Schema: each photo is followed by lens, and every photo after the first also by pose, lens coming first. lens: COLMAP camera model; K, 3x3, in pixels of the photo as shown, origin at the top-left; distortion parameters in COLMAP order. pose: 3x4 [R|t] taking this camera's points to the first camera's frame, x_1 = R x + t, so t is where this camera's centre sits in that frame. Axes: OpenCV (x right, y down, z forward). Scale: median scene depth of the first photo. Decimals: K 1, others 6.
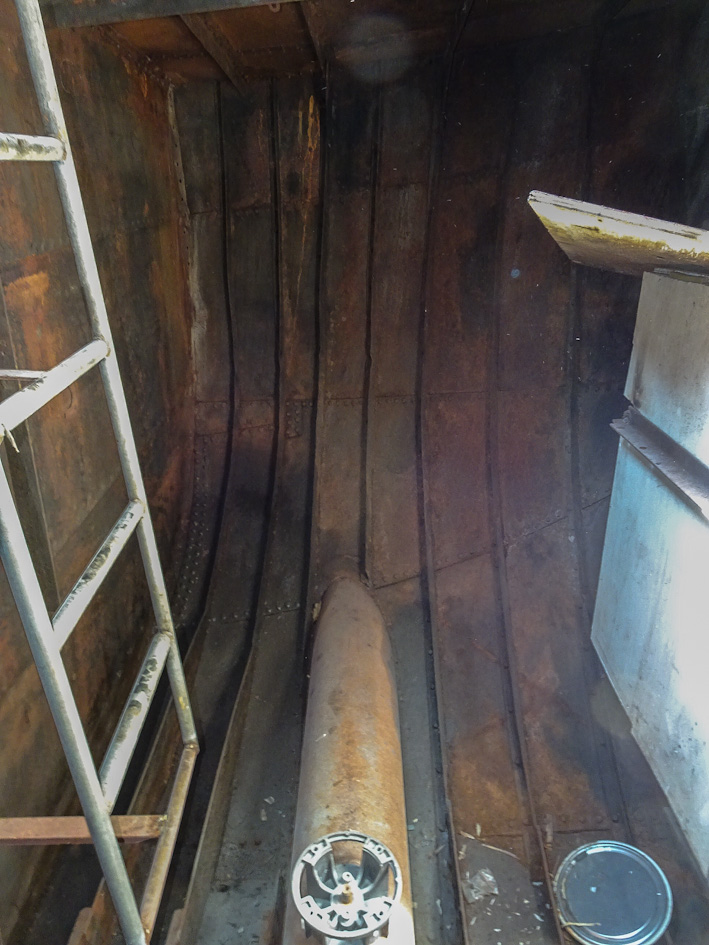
lens RADIAL K [[680.9, 0, 352.8], [0, 680.9, 472.5], [0, 0, 1]] dist [0.017283, -0.009318]
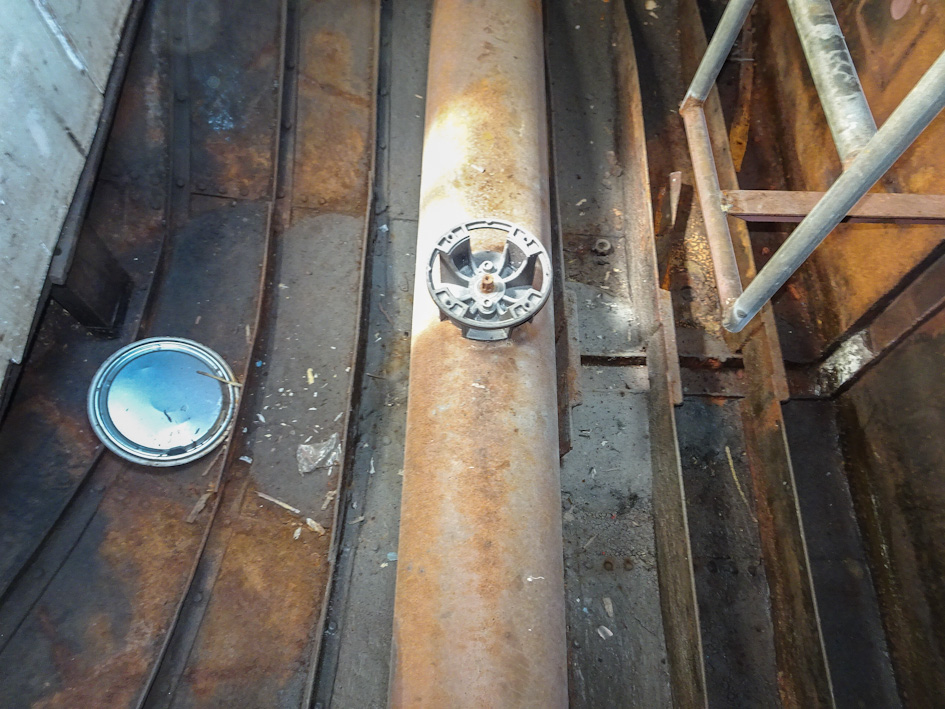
lens RADIAL K [[680.9, 0, 464.9], [0, 680.9, 354.6], [0, 0, 1]] dist [0.017283, -0.009318]
pose [[-0.999899, -0.013727, -0.003622, 0.017349], [-0.004449, 0.060633, 0.998150, -0.197526], [-0.013482, 0.998066, -0.060688, 0.897374]]
